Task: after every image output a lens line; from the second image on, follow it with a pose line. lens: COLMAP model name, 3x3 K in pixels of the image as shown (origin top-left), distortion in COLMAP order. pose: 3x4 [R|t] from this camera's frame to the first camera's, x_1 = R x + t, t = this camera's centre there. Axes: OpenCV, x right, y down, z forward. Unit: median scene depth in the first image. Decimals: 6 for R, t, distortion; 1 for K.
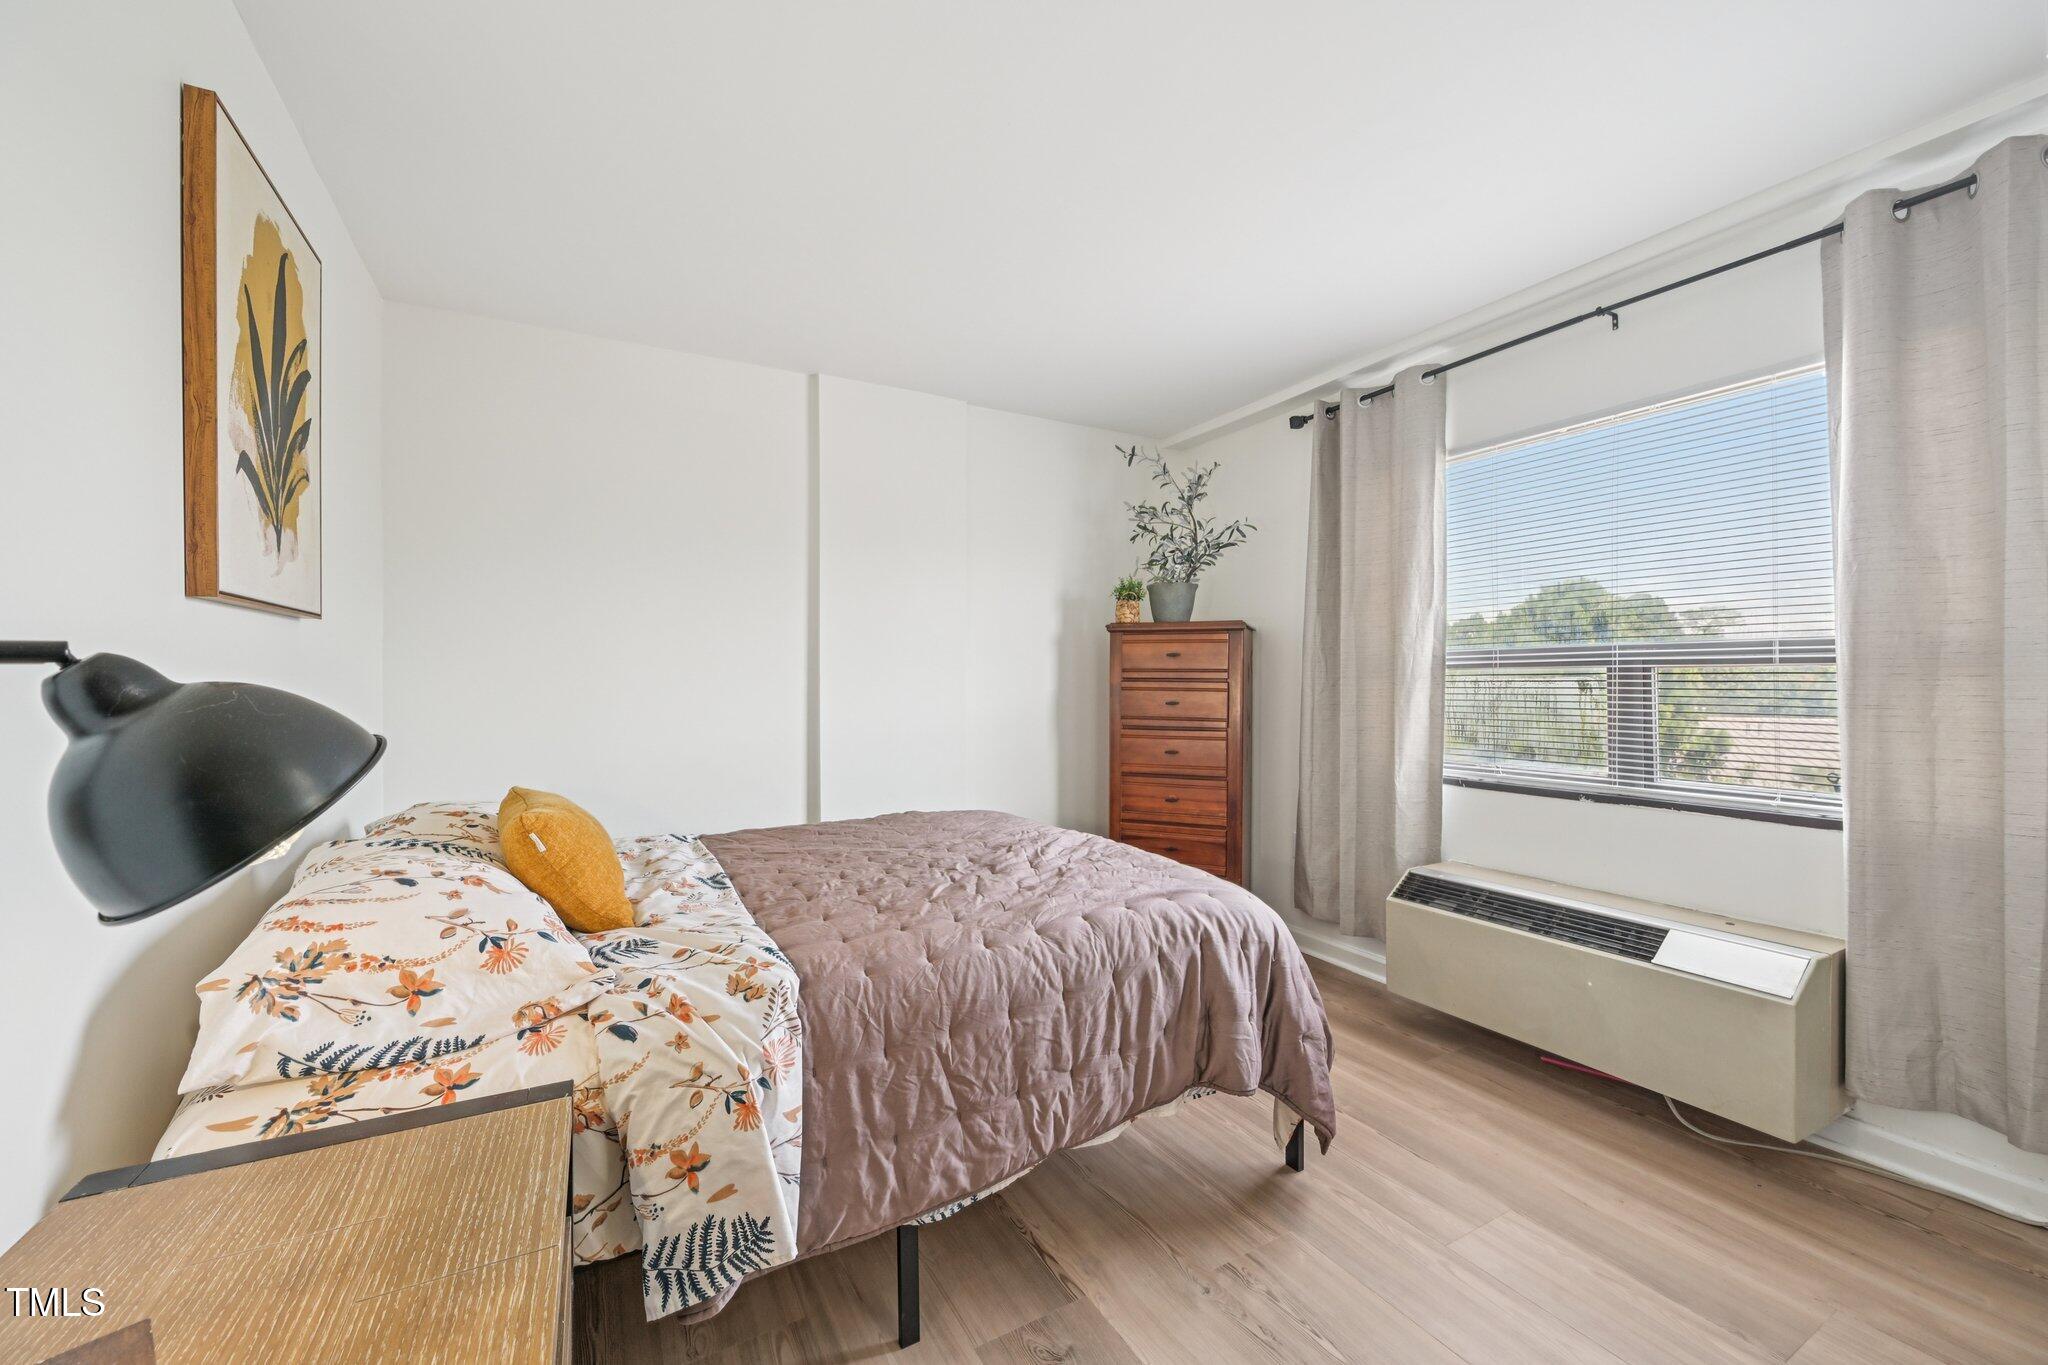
lens RADIAL K [[794.6, 0, 1024.0], [0, 794.6, 682.5], [0, 0, 1]] dist [-0.001295, 0.000104]
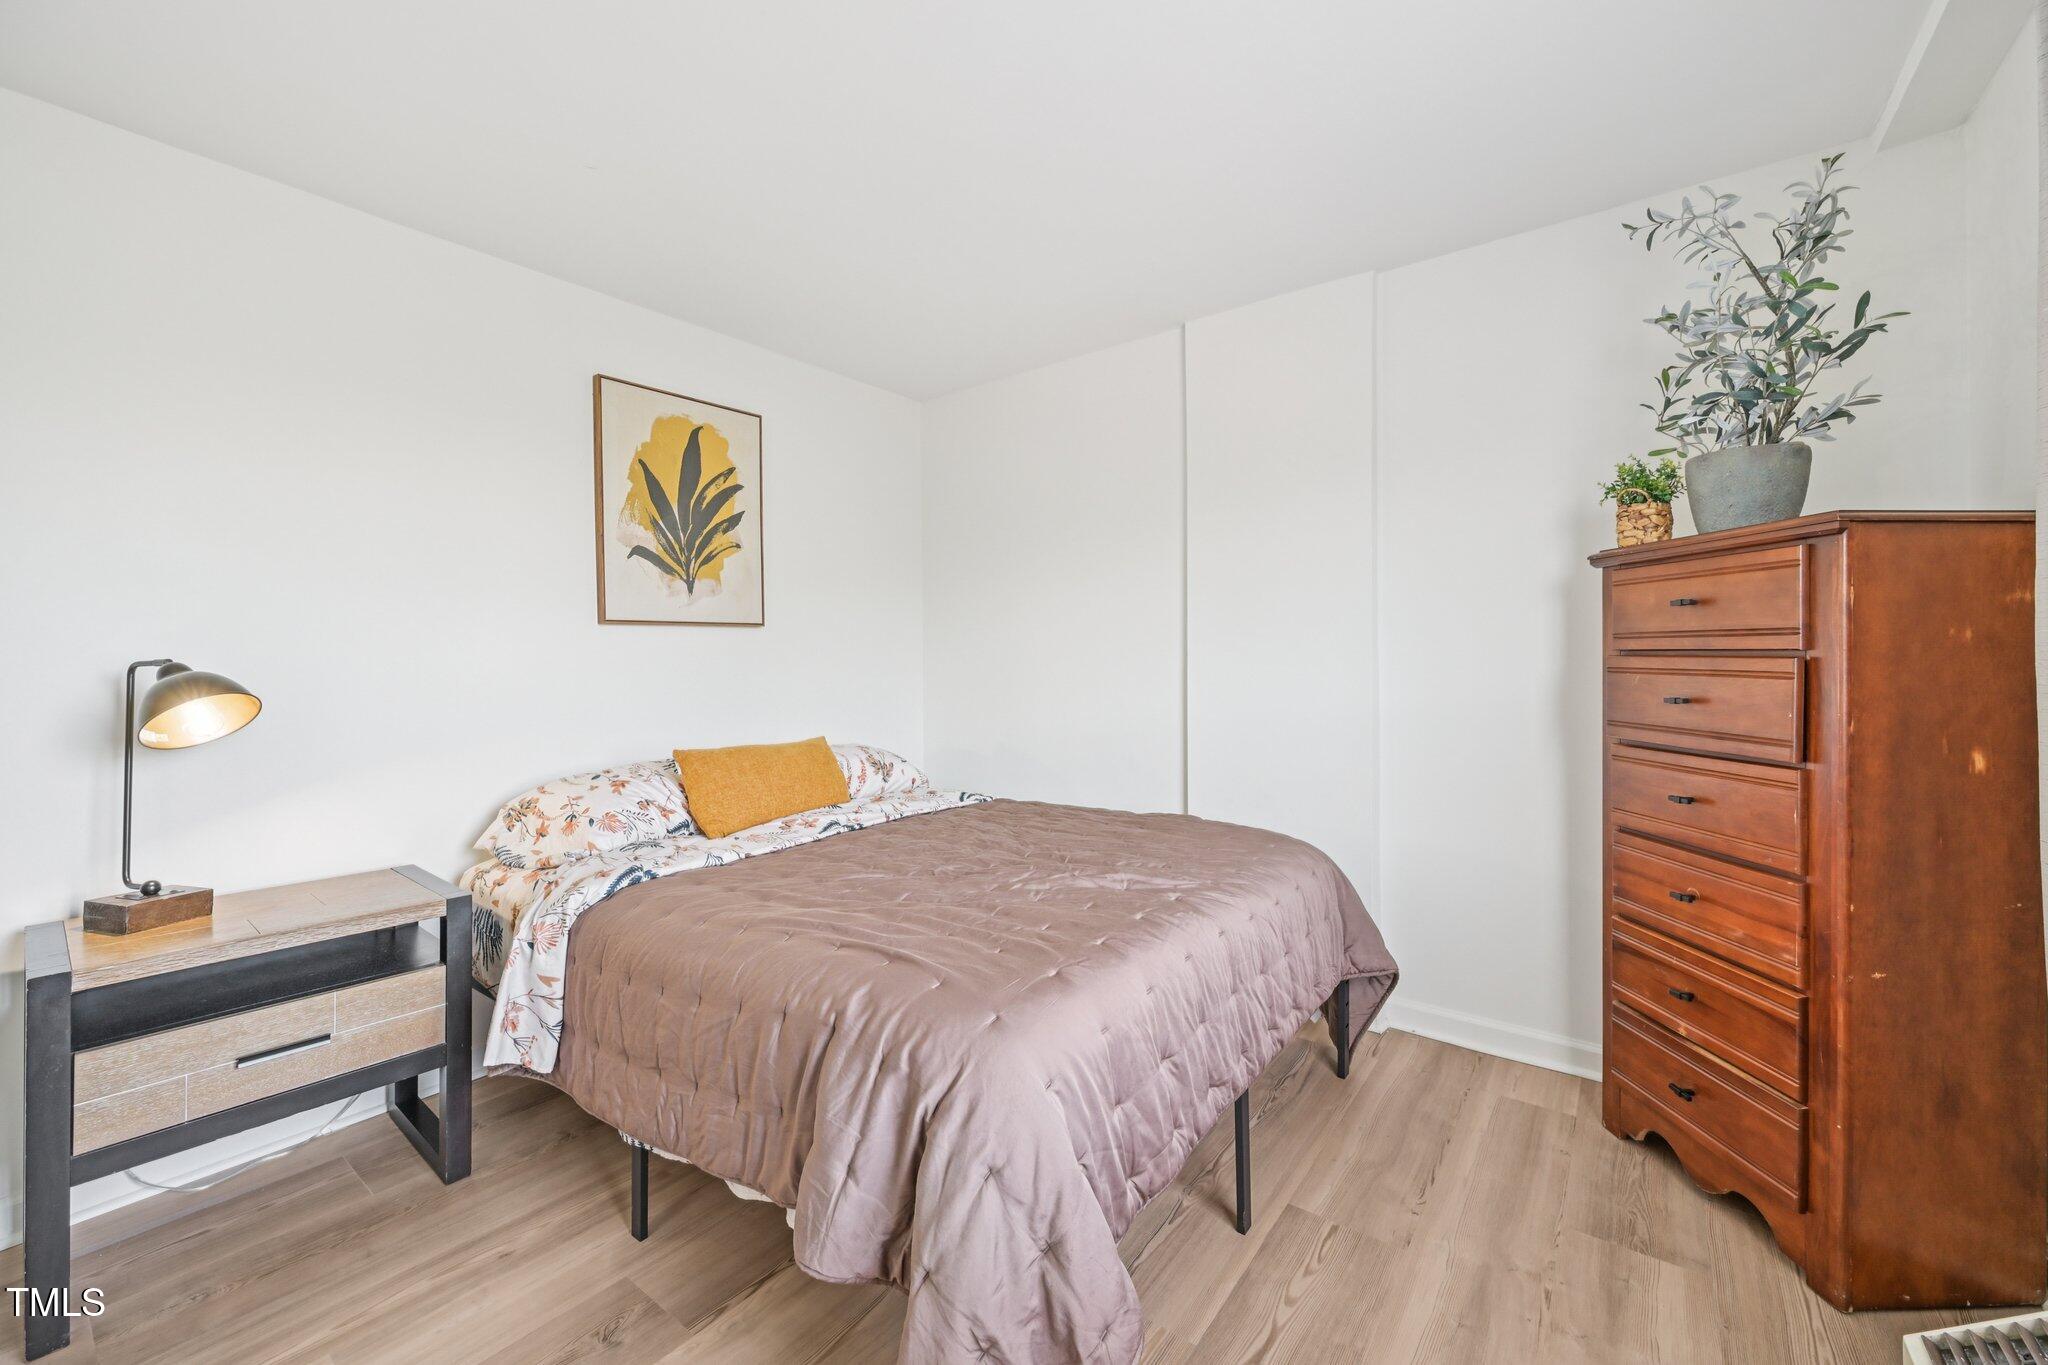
lens RADIAL K [[814.2, 0, 1024.3], [0, 814.2, 660.8], [0, 0, 1]] dist [-0.000148, 0.000115]
pose [[0.412785, -0.006090, -0.910808, 0.486179], [0.007787, 0.999965, -0.003157, 0.000000], [0.910795, -0.005789, 0.412818, 0.427114]]
